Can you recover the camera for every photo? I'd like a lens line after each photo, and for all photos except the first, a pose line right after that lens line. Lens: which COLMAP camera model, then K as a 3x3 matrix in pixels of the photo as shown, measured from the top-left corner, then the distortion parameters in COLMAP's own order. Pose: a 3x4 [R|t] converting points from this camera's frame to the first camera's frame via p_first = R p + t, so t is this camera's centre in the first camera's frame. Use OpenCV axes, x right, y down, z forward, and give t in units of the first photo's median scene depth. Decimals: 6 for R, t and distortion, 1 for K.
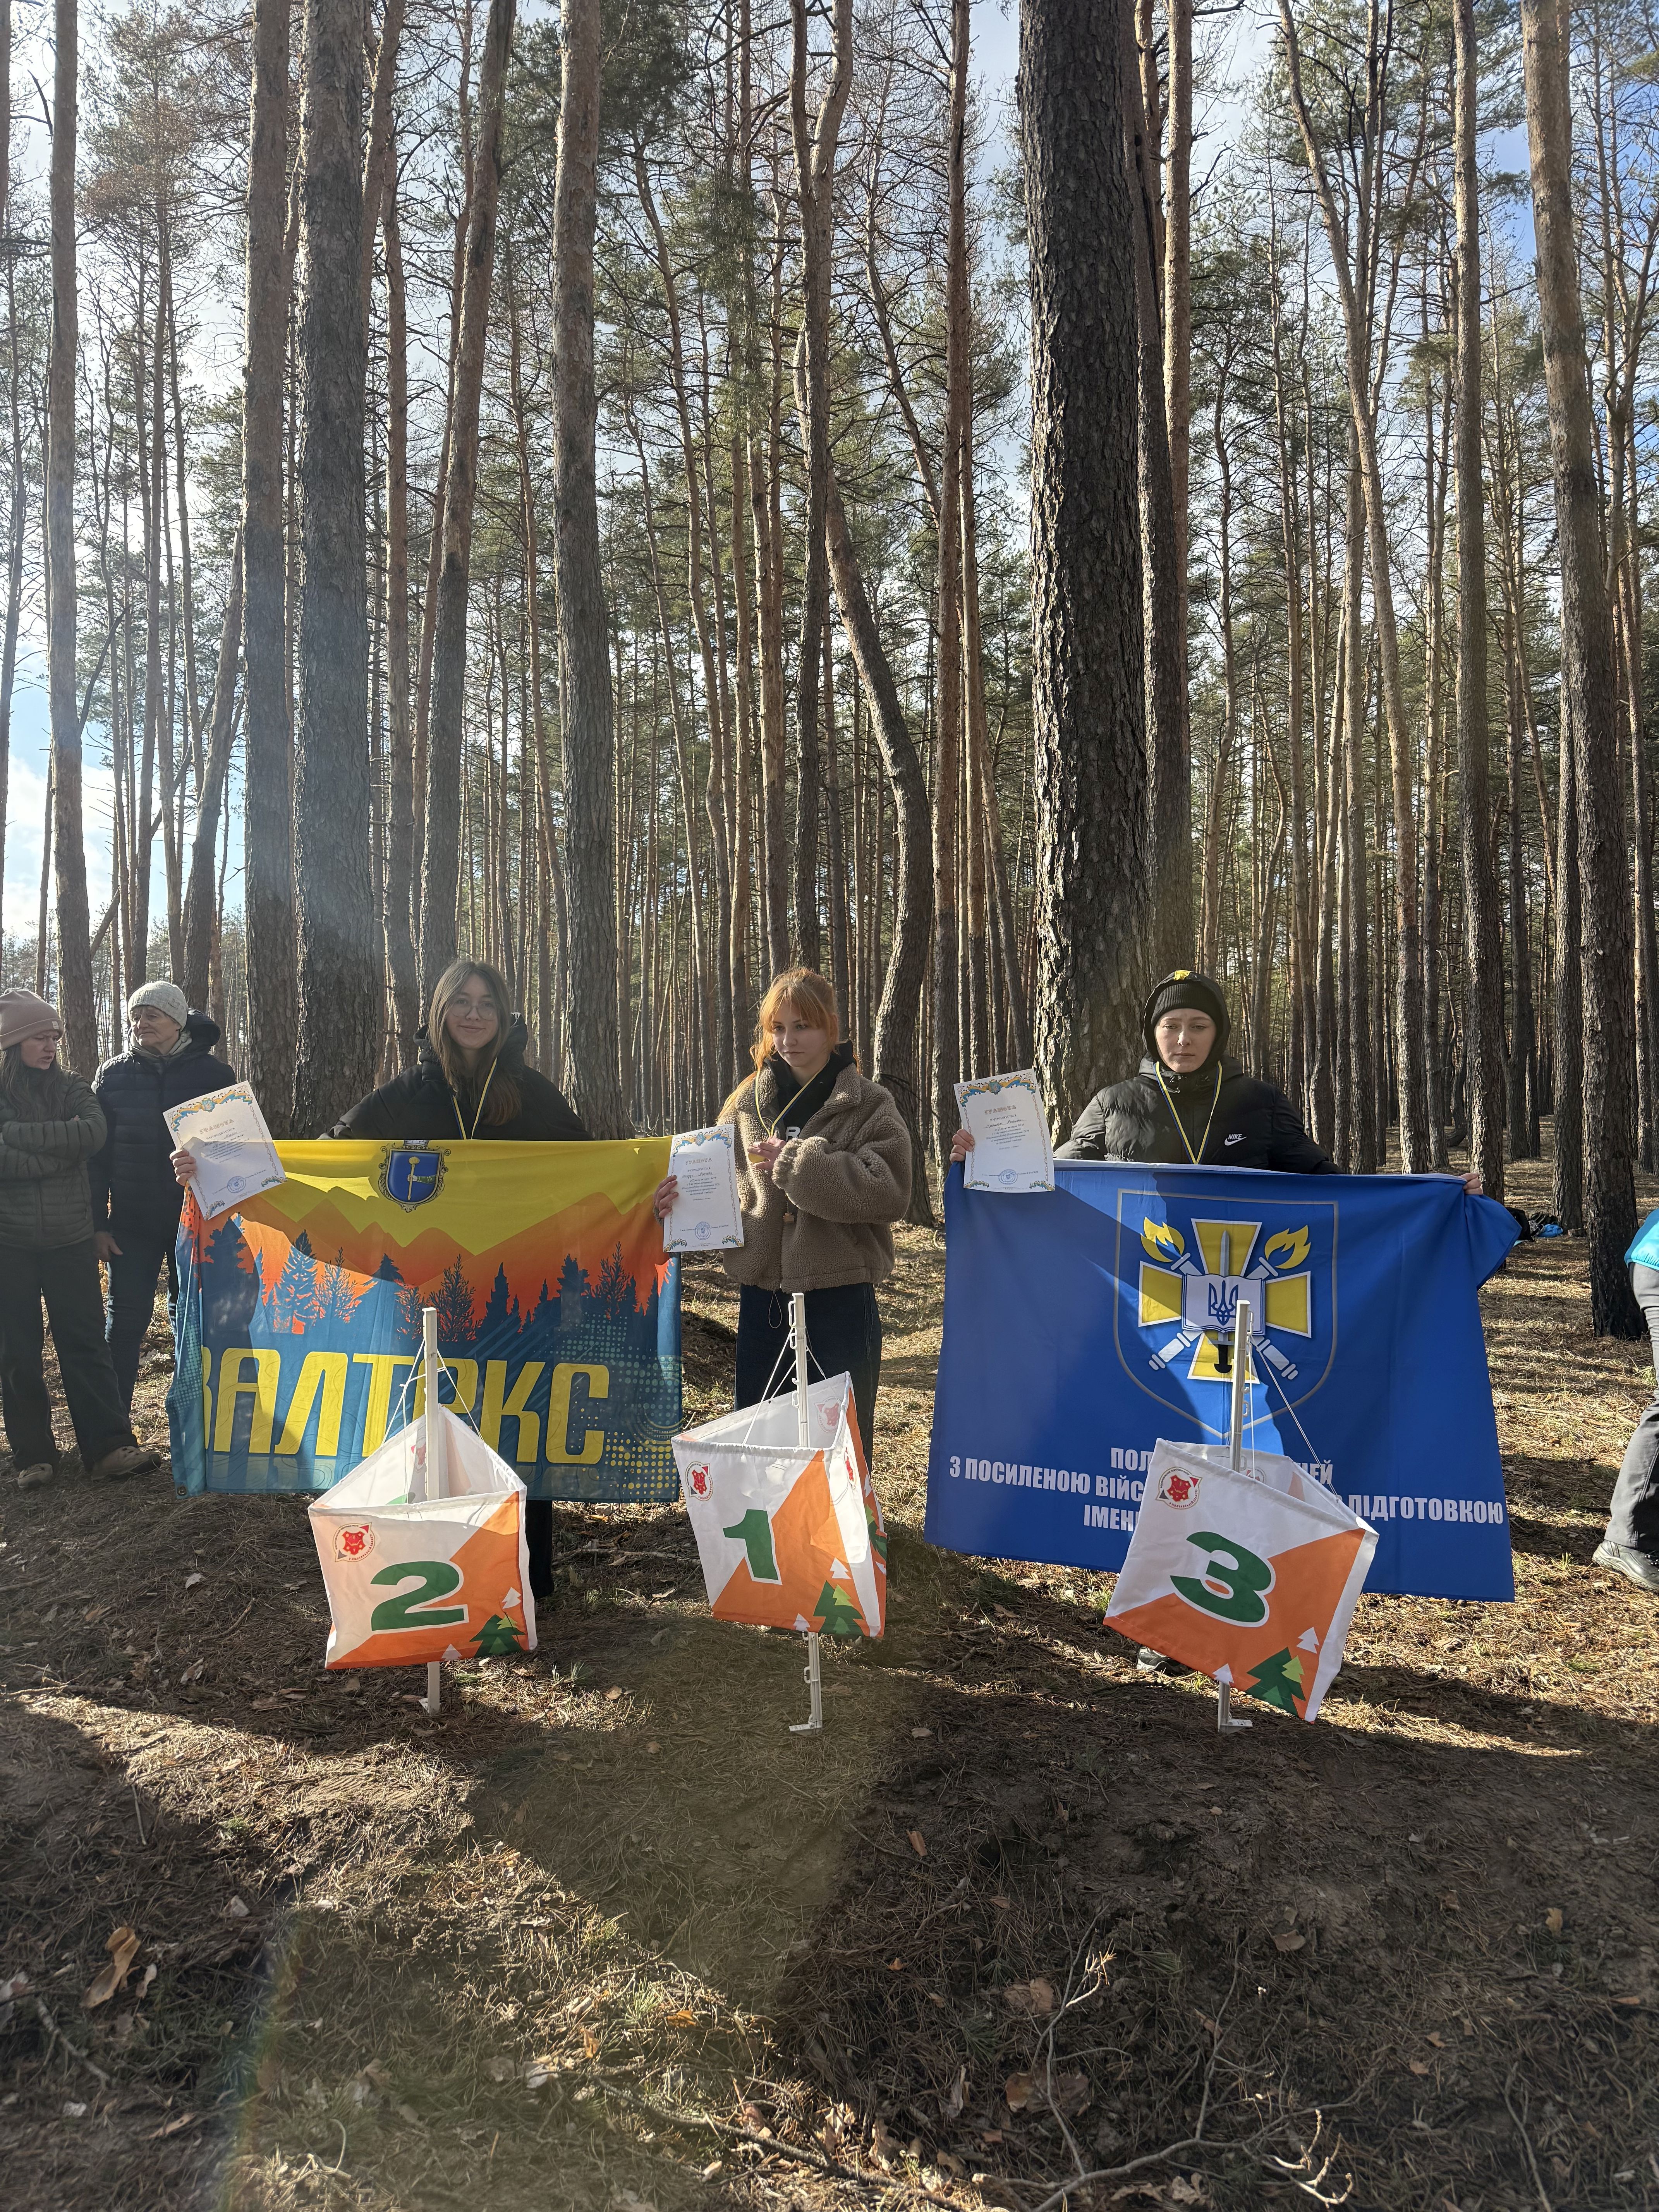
lens RADIAL K [[1586.1, 0, 831.3], [0, 1586.1, 1116.0], [0, 0, 1]] dist [0.008115, -0.009642]
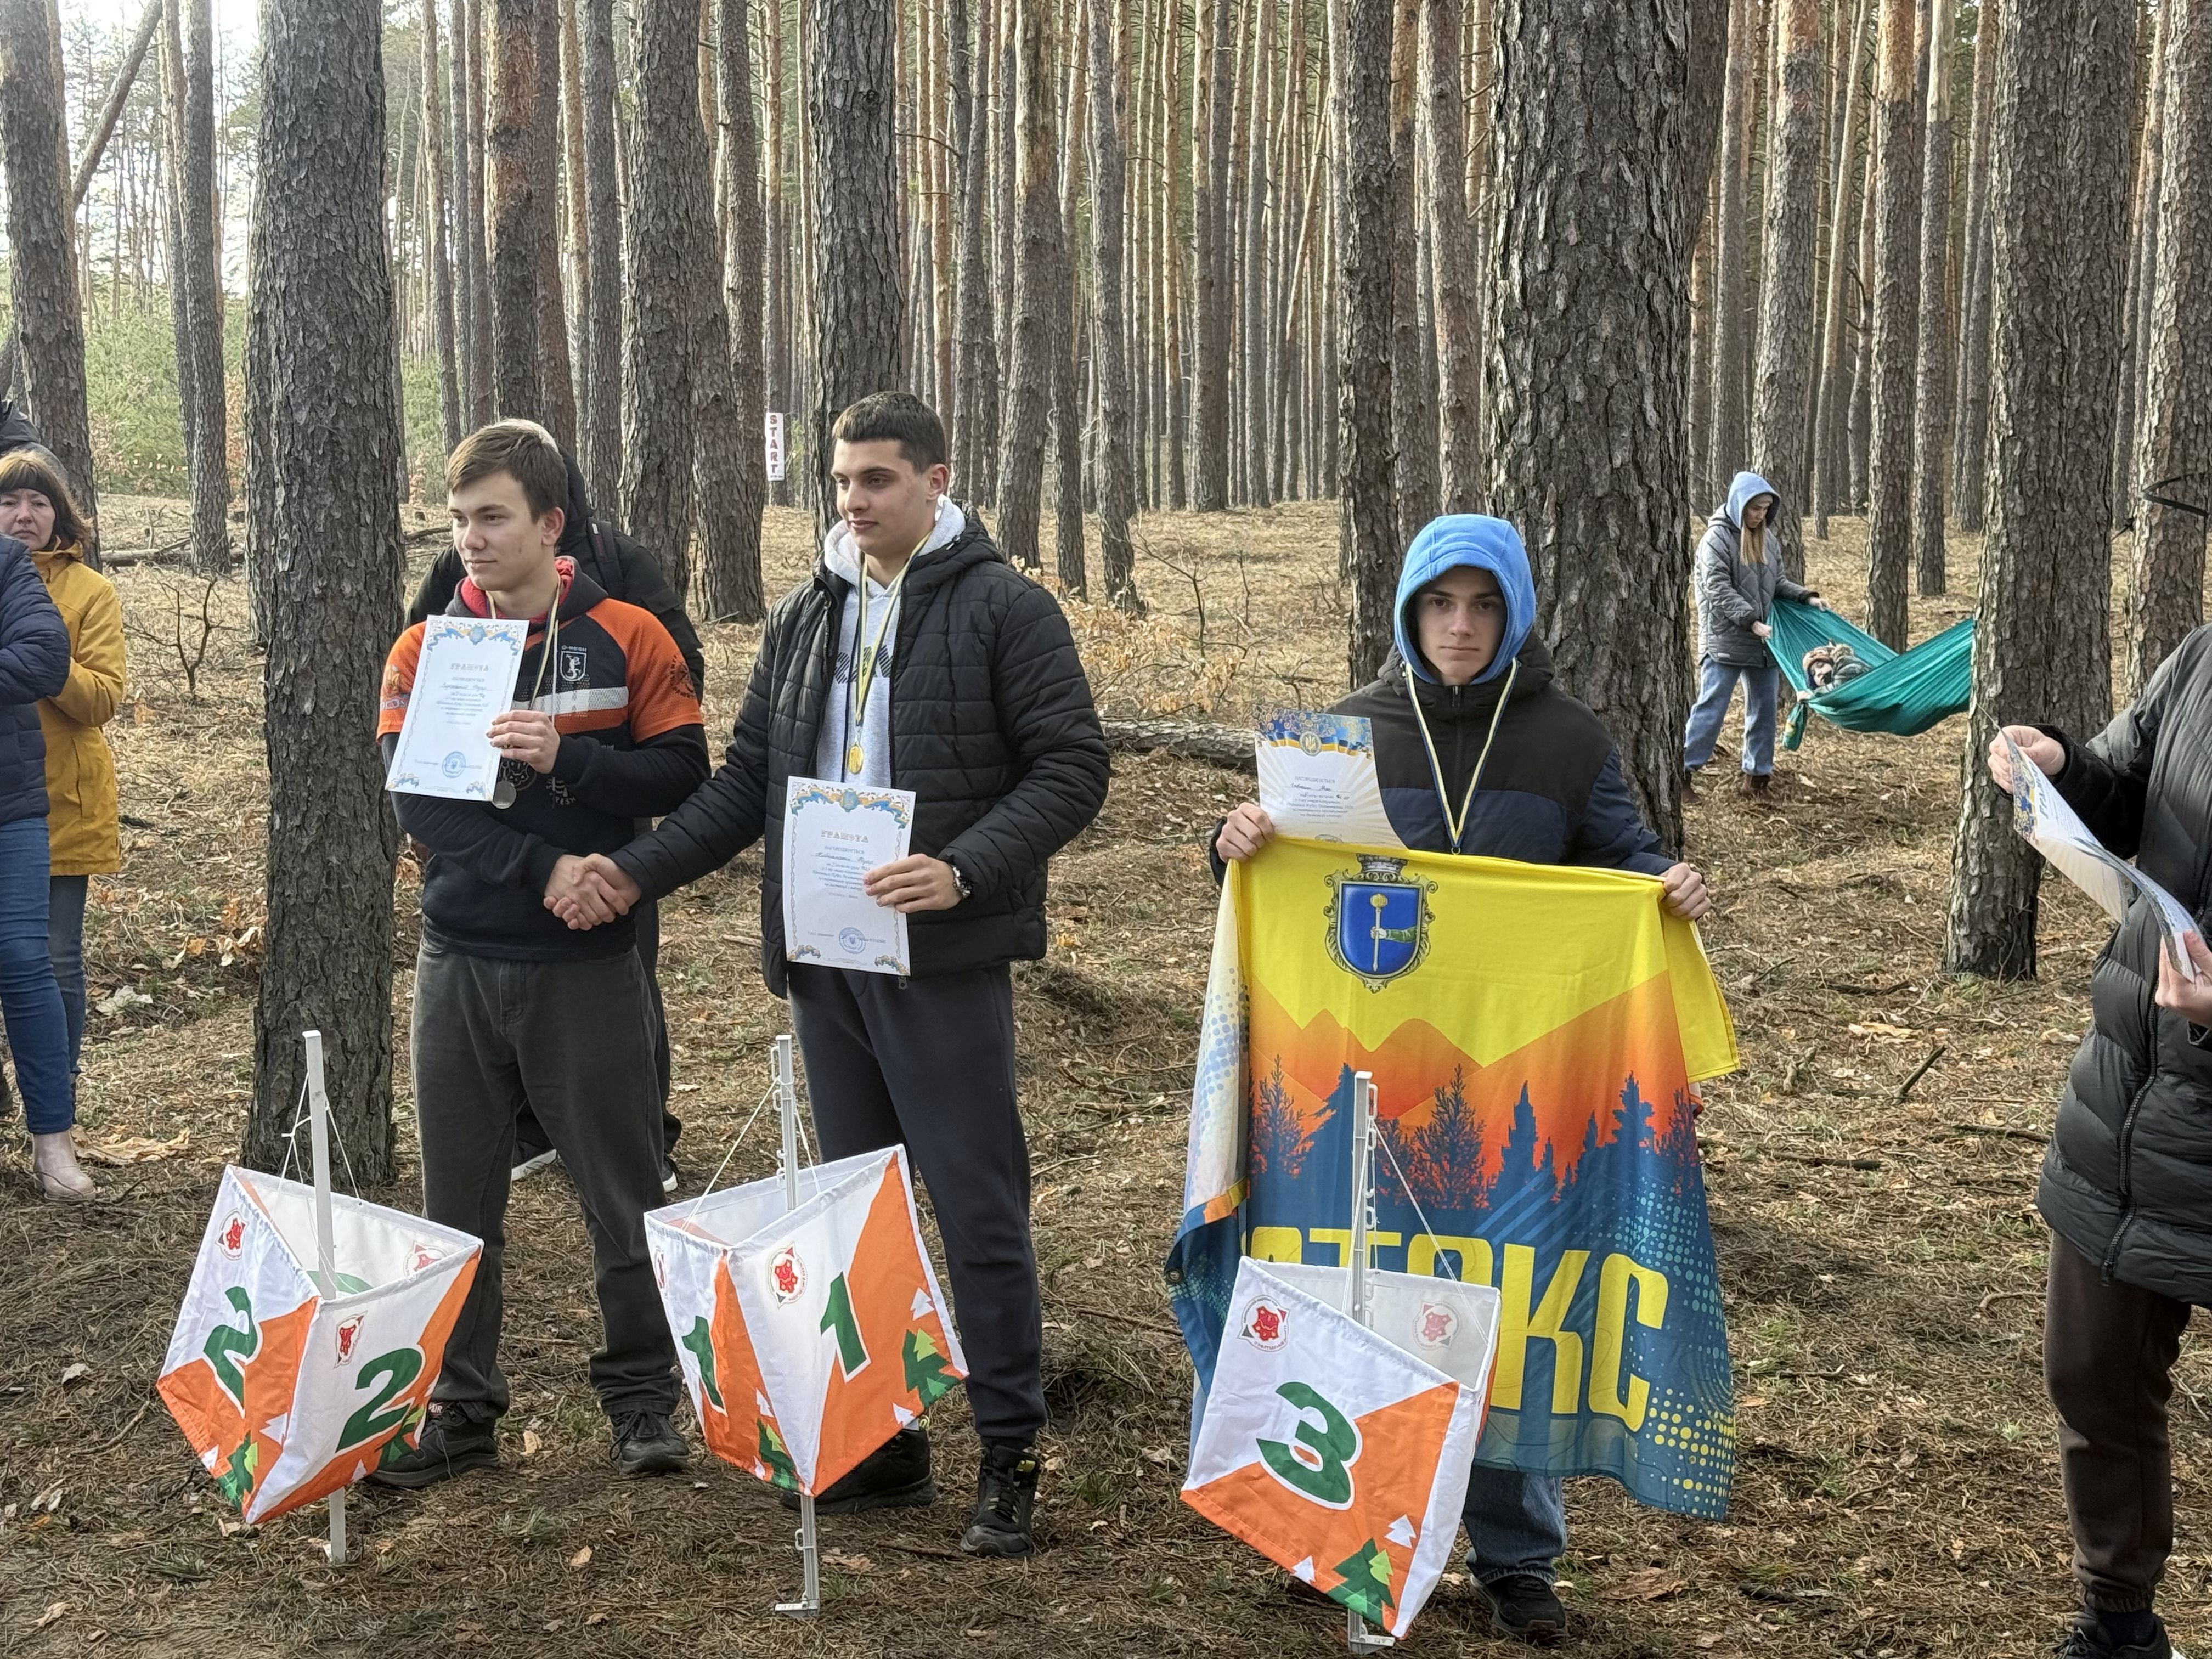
lens RADIAL K [[3503.3, 0, 1106.0], [0, 3503.3, 829.5], [0, 0, 1]] dist [0.006933, 0.015791]
pose [[0.985247, 0.025787, -0.169186, 0.063064], [-0.005436, 0.992800, 0.119662, -0.028422], [0.171054, -0.116977, 0.978293, -0.087749]]
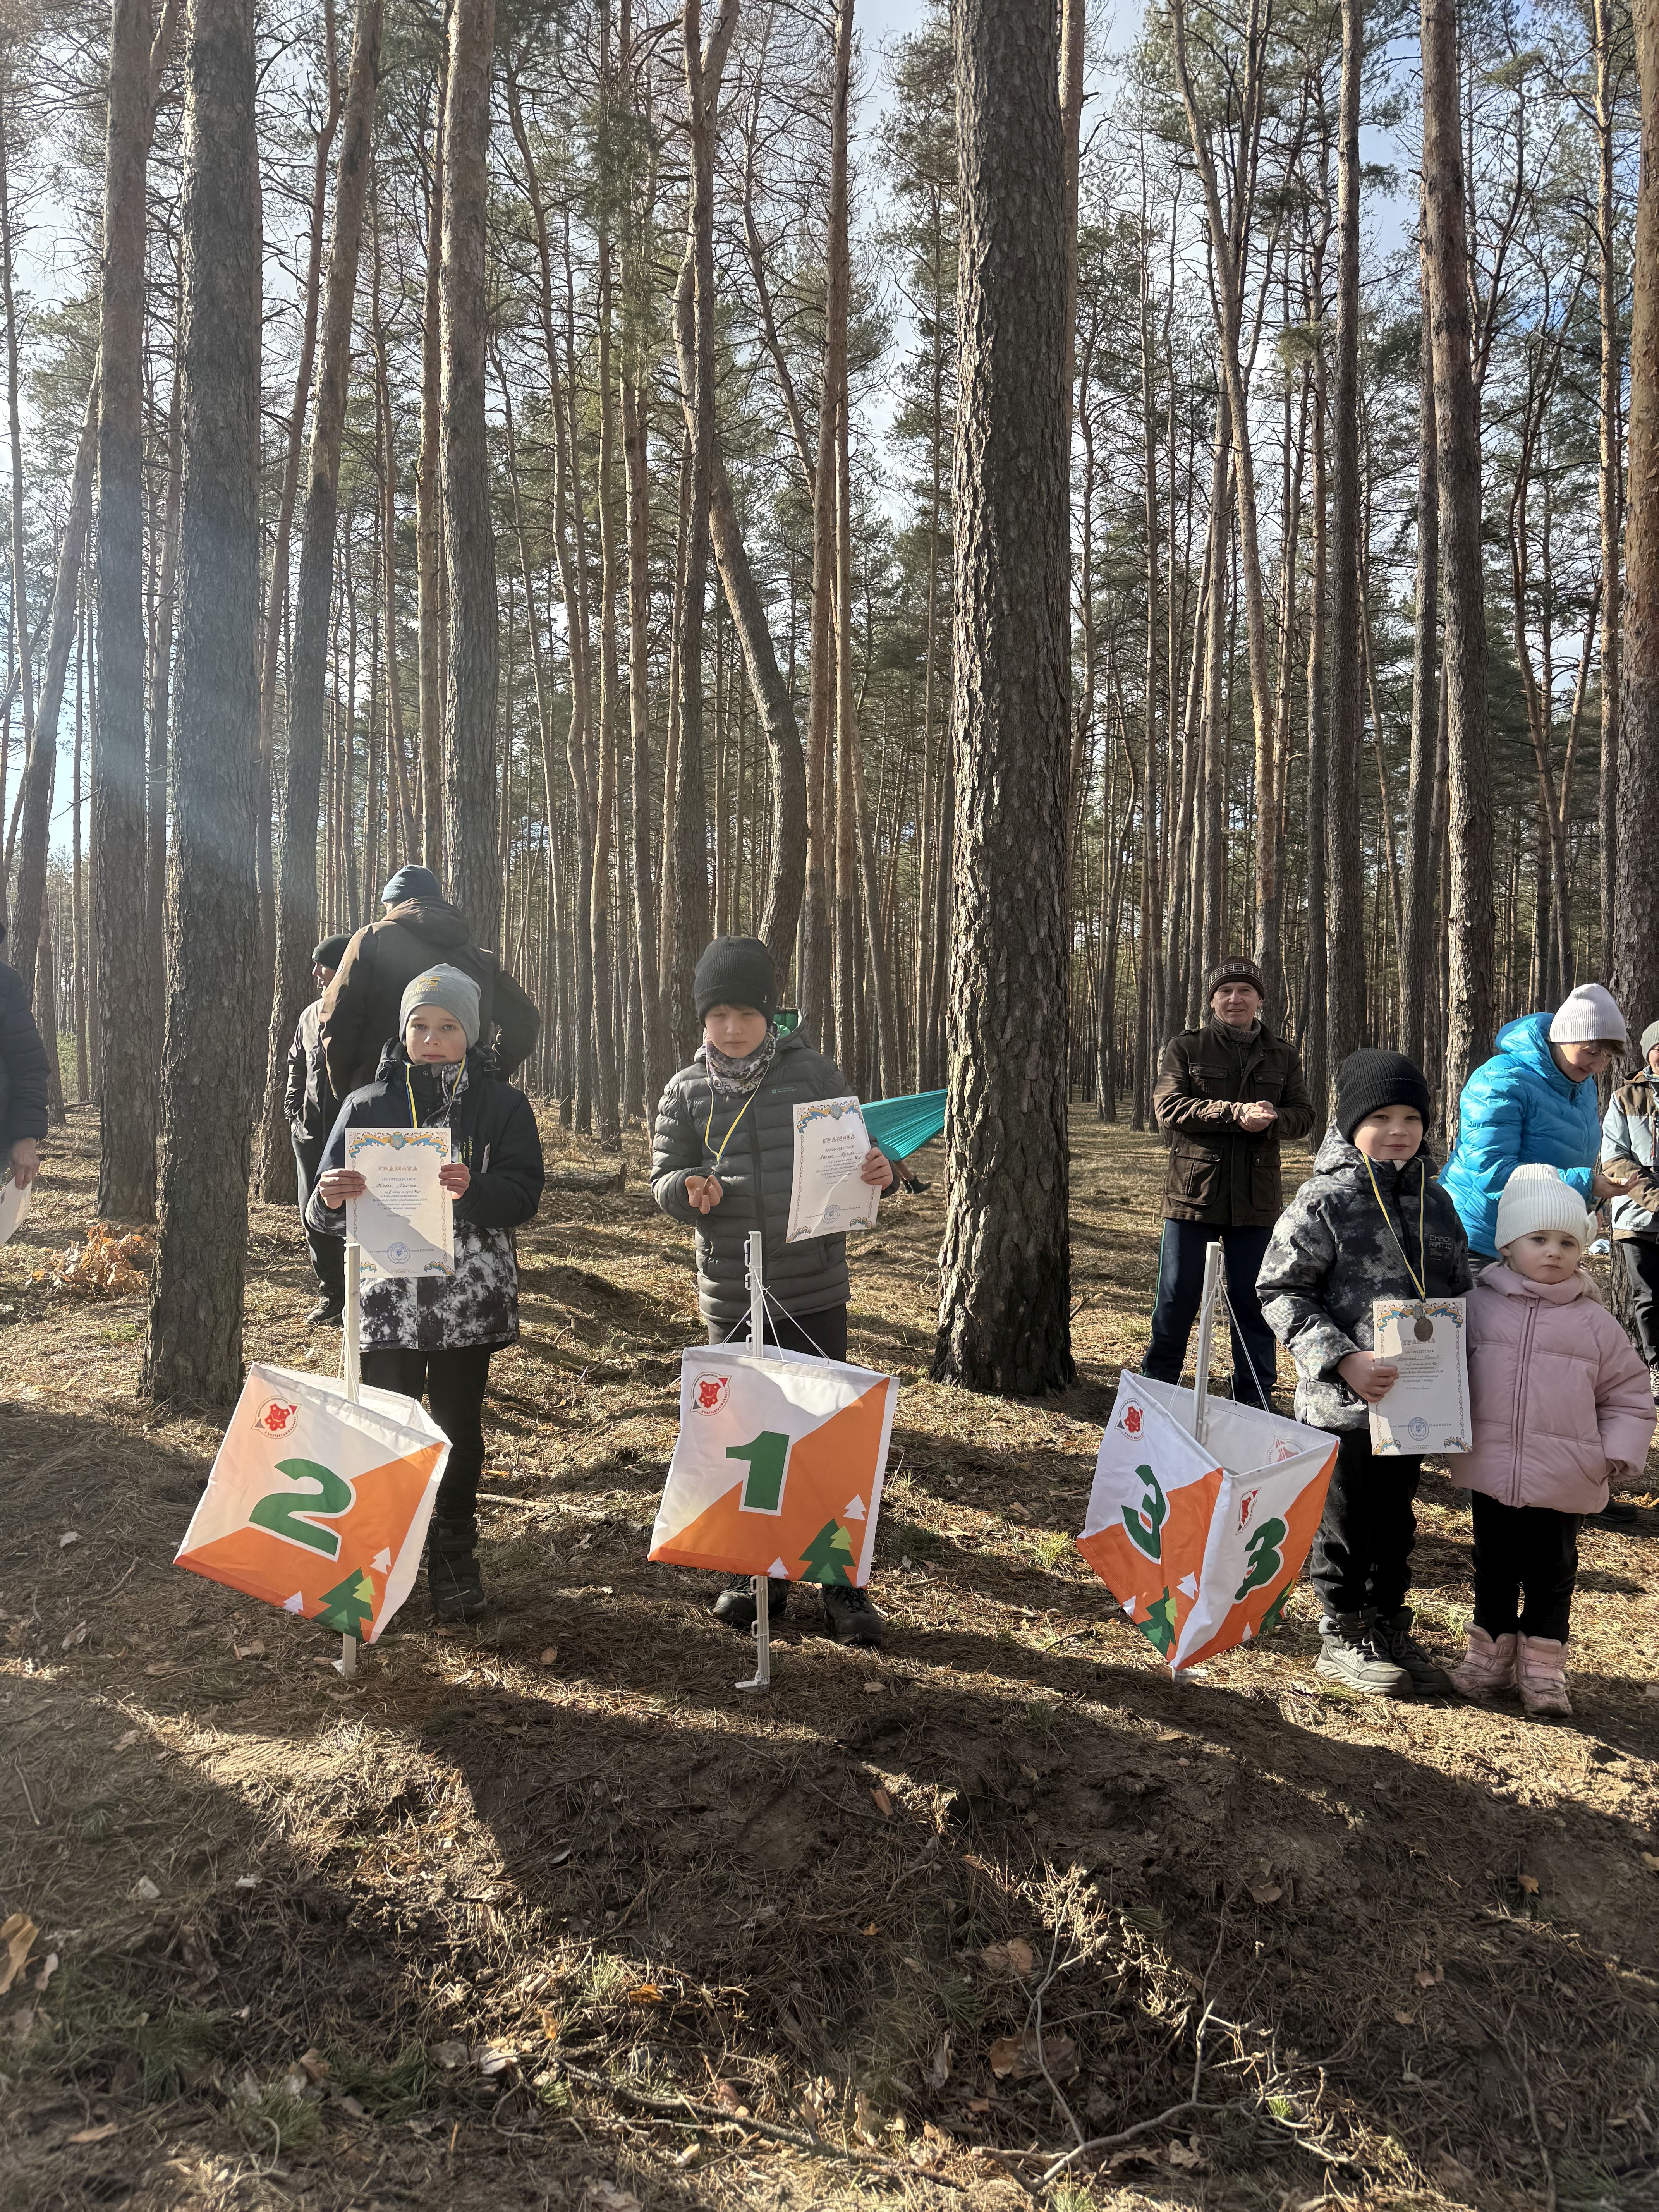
lens RADIAL K [[1586.0, 0, 829.5], [0, 1586.0, 1106.0], [0, 0, 1]] dist [0.008590, -0.010142]
pose [[0.995417, 0.018182, 0.093887, -0.010698], [-0.019698, 0.999690, 0.015246, 0.003515], [-0.093580, -0.017025, 0.995466, 0.008242]]
